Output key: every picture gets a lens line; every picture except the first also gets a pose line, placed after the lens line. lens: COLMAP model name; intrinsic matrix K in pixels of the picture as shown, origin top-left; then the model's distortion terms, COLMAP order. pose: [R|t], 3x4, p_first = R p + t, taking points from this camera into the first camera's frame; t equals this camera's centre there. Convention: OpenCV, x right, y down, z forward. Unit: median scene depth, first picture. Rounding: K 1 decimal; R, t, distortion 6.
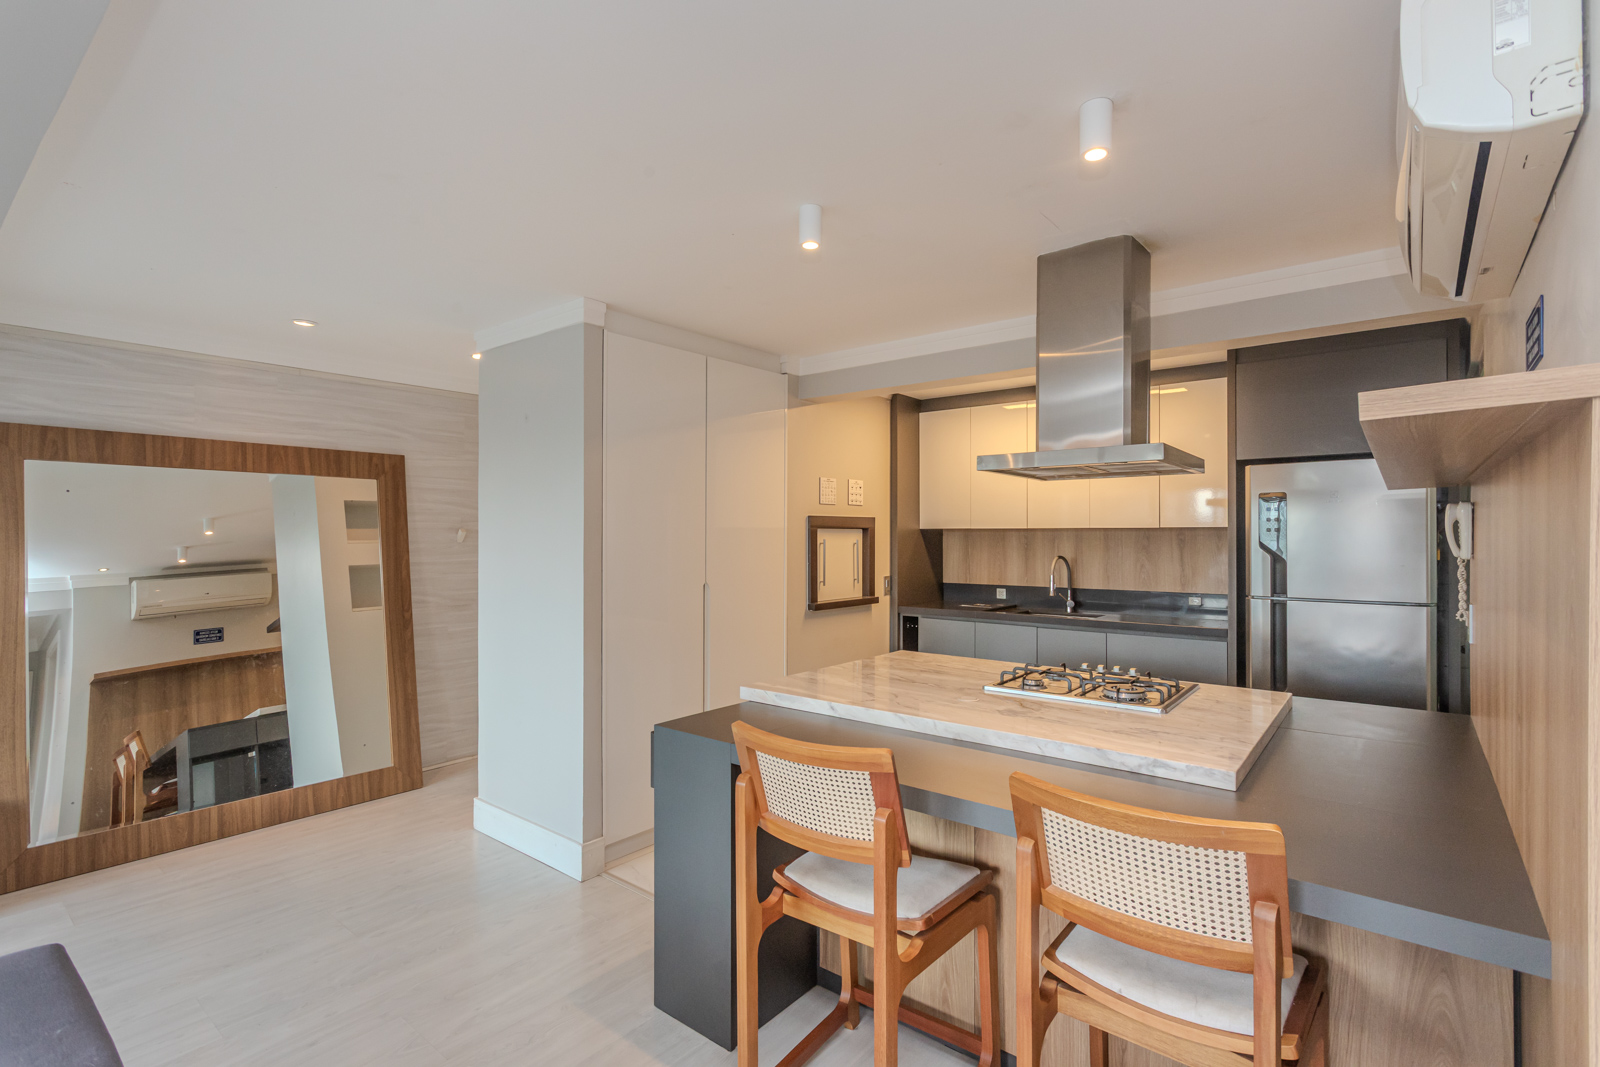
lens RADIAL K [[756.7, 0, 804.5], [0, 756.7, 530.7], [0, 0, 1]] dist [-0.000271, 0.002273]
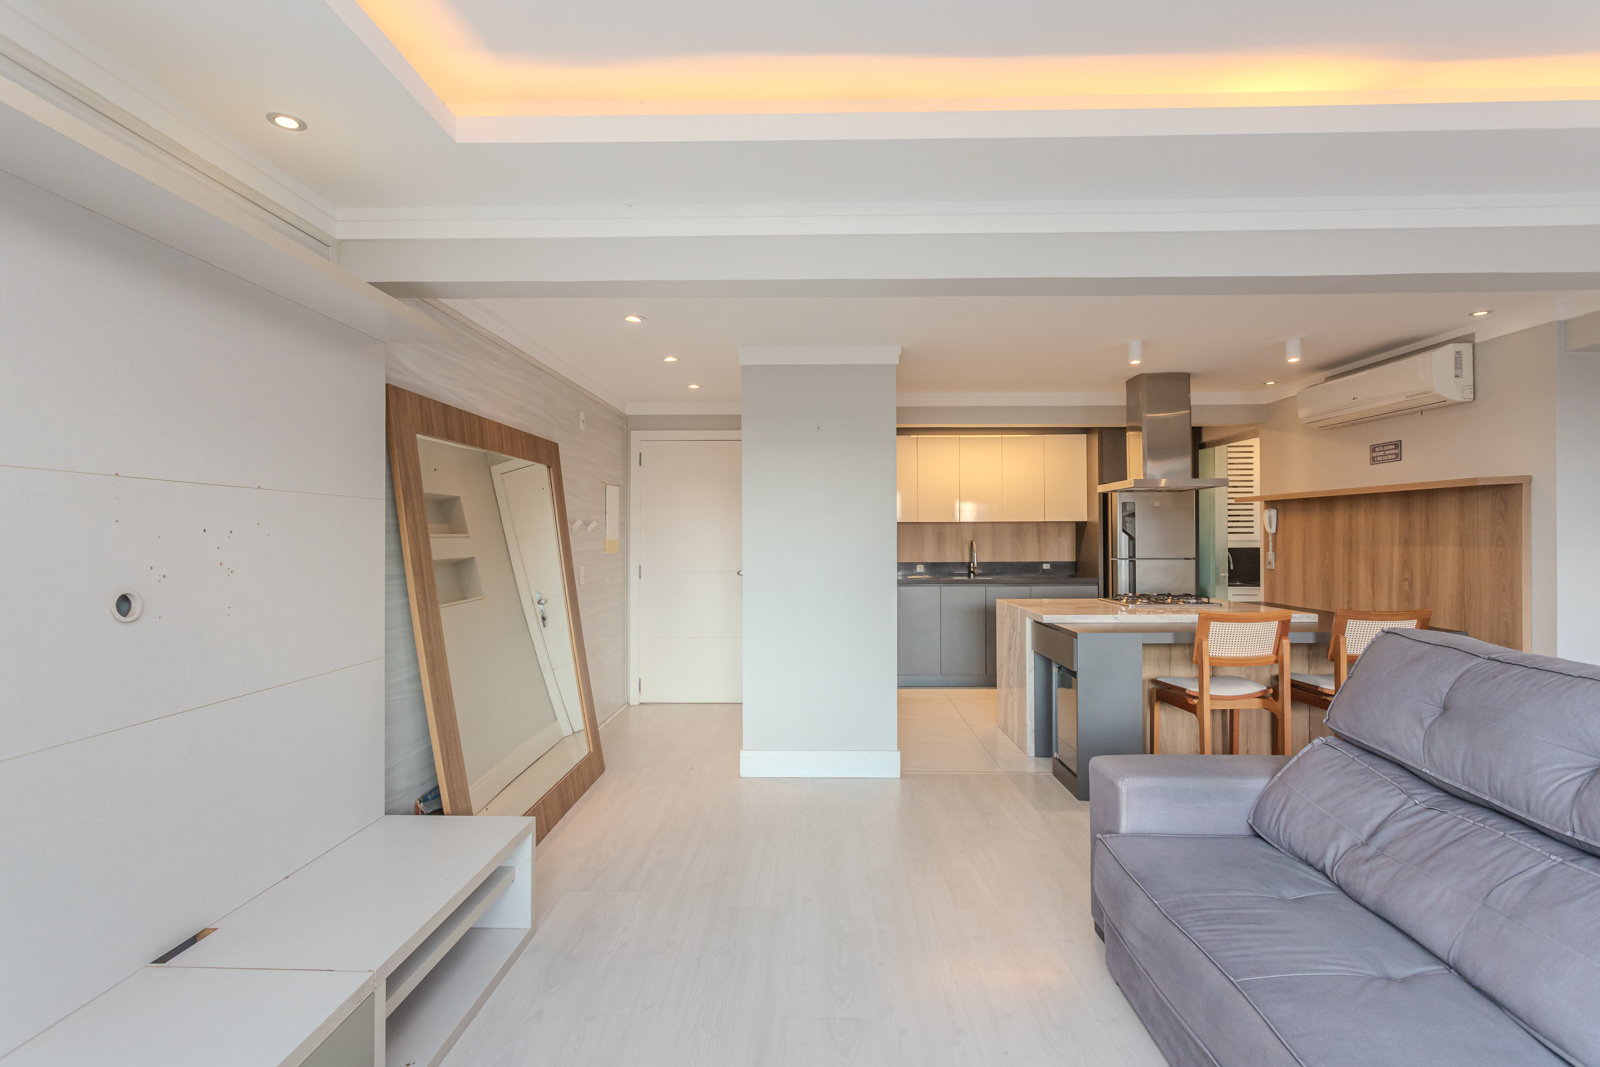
lens RADIAL K [[756.7, 0, 797.8], [0, 756.7, 530.7], [0, 0, 1]] dist [-0.000271, 0.002273]
pose [[0.791052, -0.000924, 0.611748, -0.927271], [0.001272, 0.999999, -0.000135, 0.015769], [-0.611747, 0.000885, 0.791053, 0.029337]]
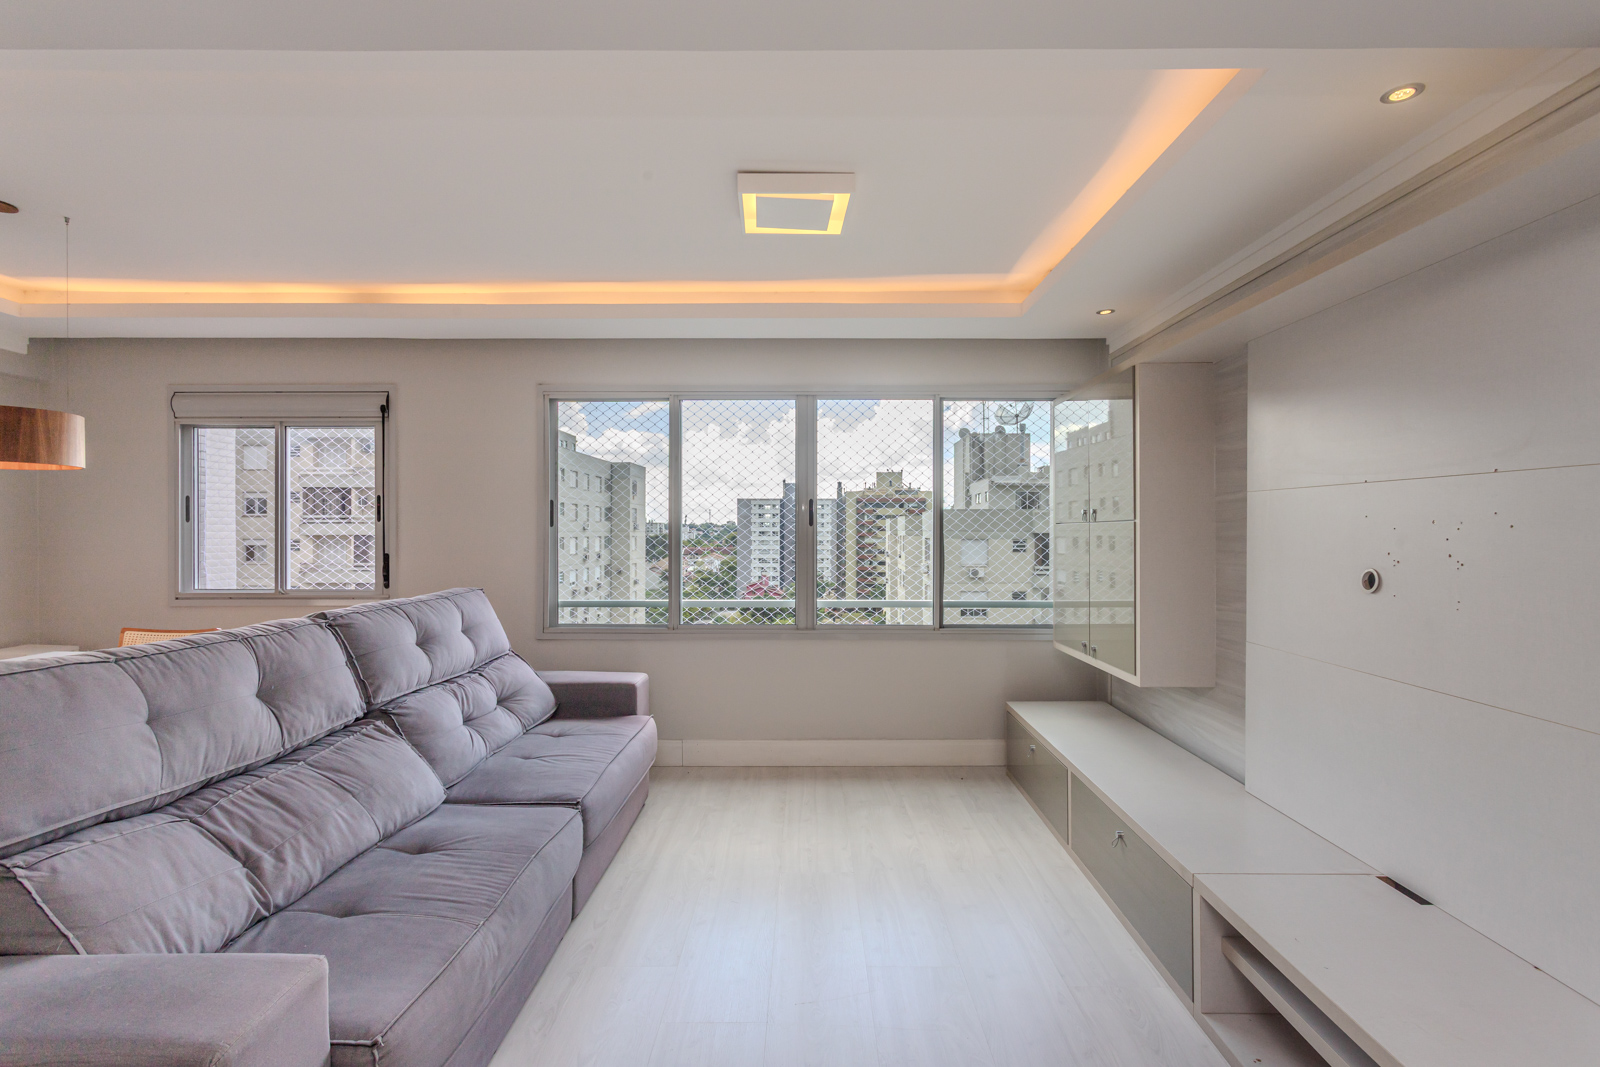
lens RADIAL K [[756.7, 0, 789.7], [0, 756.7, 531.5], [0, 0, 1]] dist [-0.000271, 0.002273]
pose [[-0.789910, -0.003111, -0.613215, -0.346835], [-0.001356, 0.999994, -0.003326, 0.022918], [0.613221, -0.001795, -0.789909, 0.698491]]
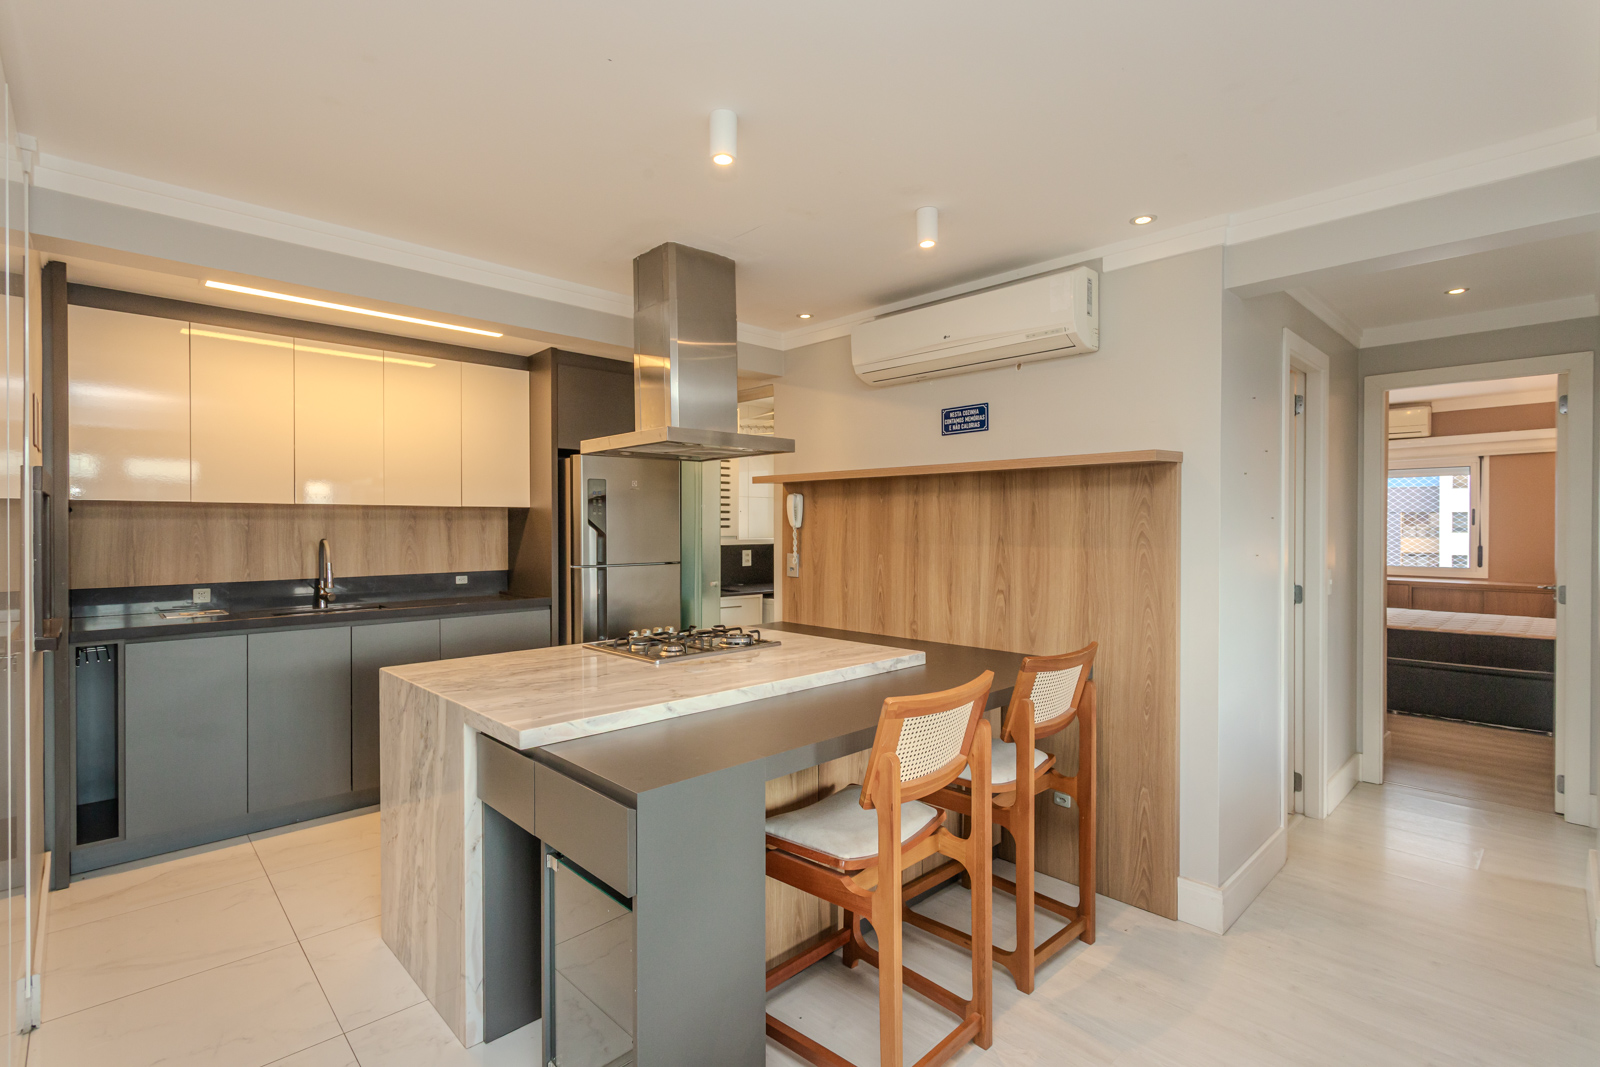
lens RADIAL K [[756.7, 0, 799.5], [0, 756.7, 533.0], [0, 0, 1]] dist [-0.000271, 0.002273]
pose [[0.128152, -0.010994, 0.991694, -0.435775], [-0.005519, 0.999915, 0.011798, 0.016574], [-0.991739, -0.006985, 0.128081, 0.425399]]
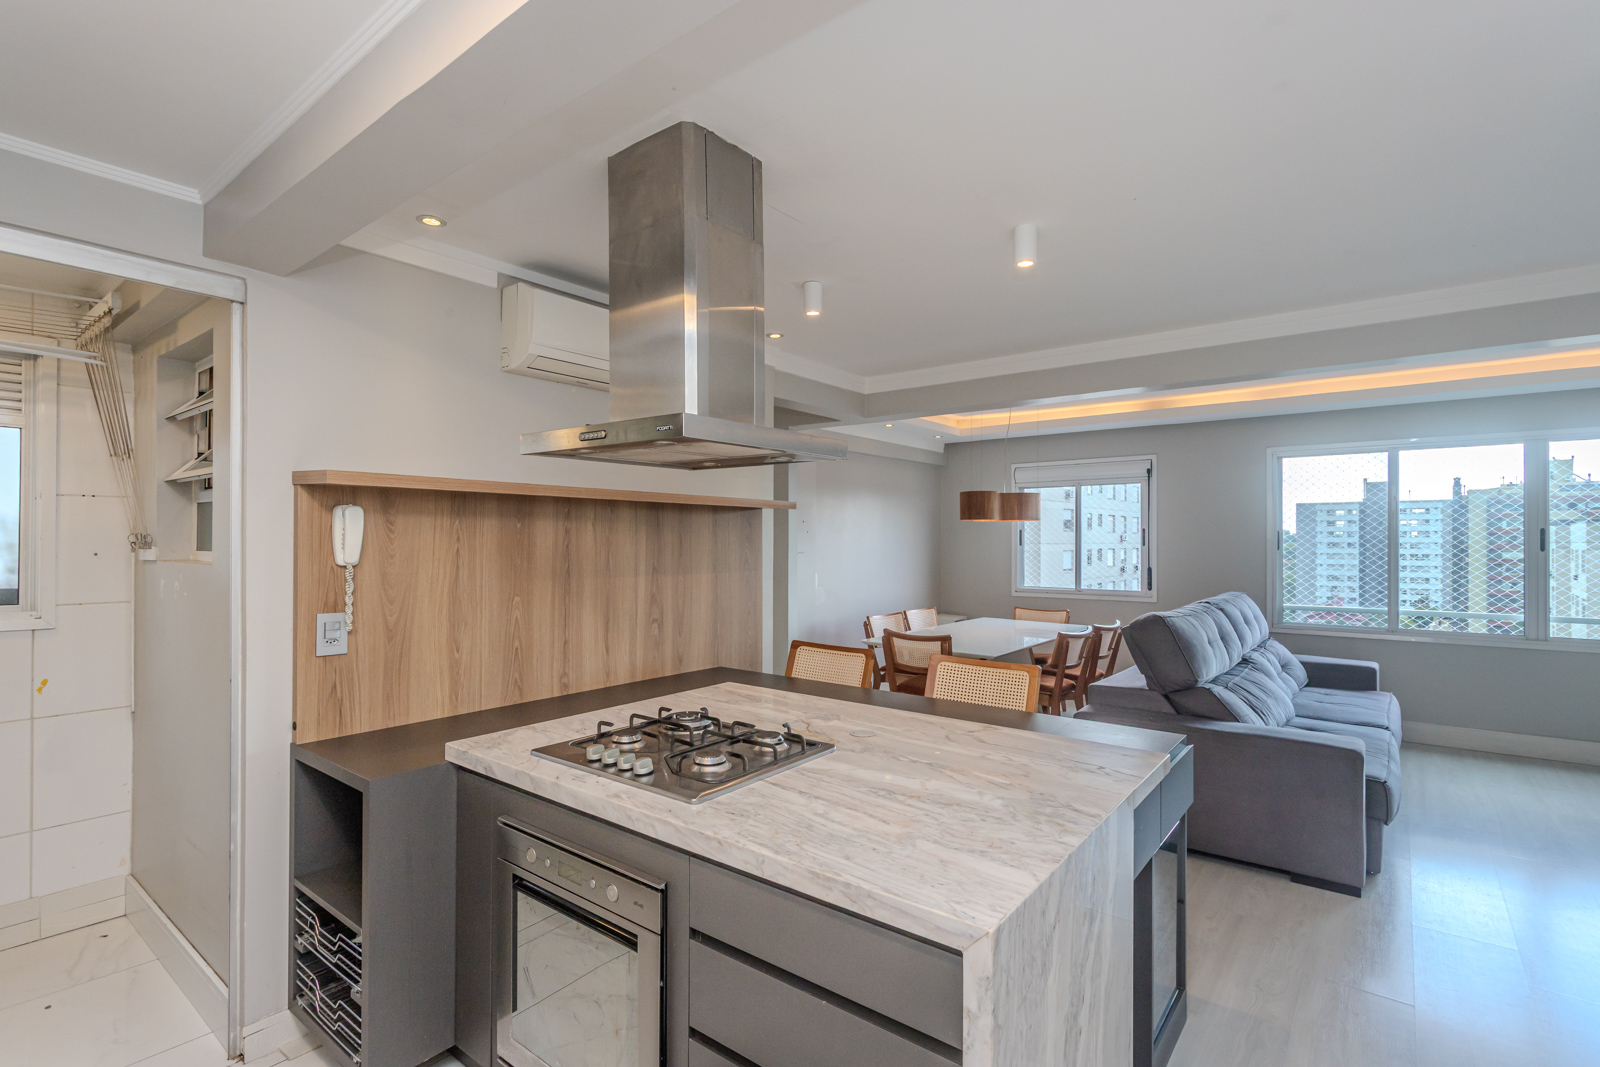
lens RADIAL K [[756.7, 0, 804.3], [0, 756.7, 538.3], [0, 0, 1]] dist [-0.000271, 0.002273]
pose [[-0.999863, -0.003638, -0.016127, 0.175506], [-0.003526, 0.999970, -0.006939, 0.004530], [0.016152, -0.006881, -0.999846, 1.073945]]
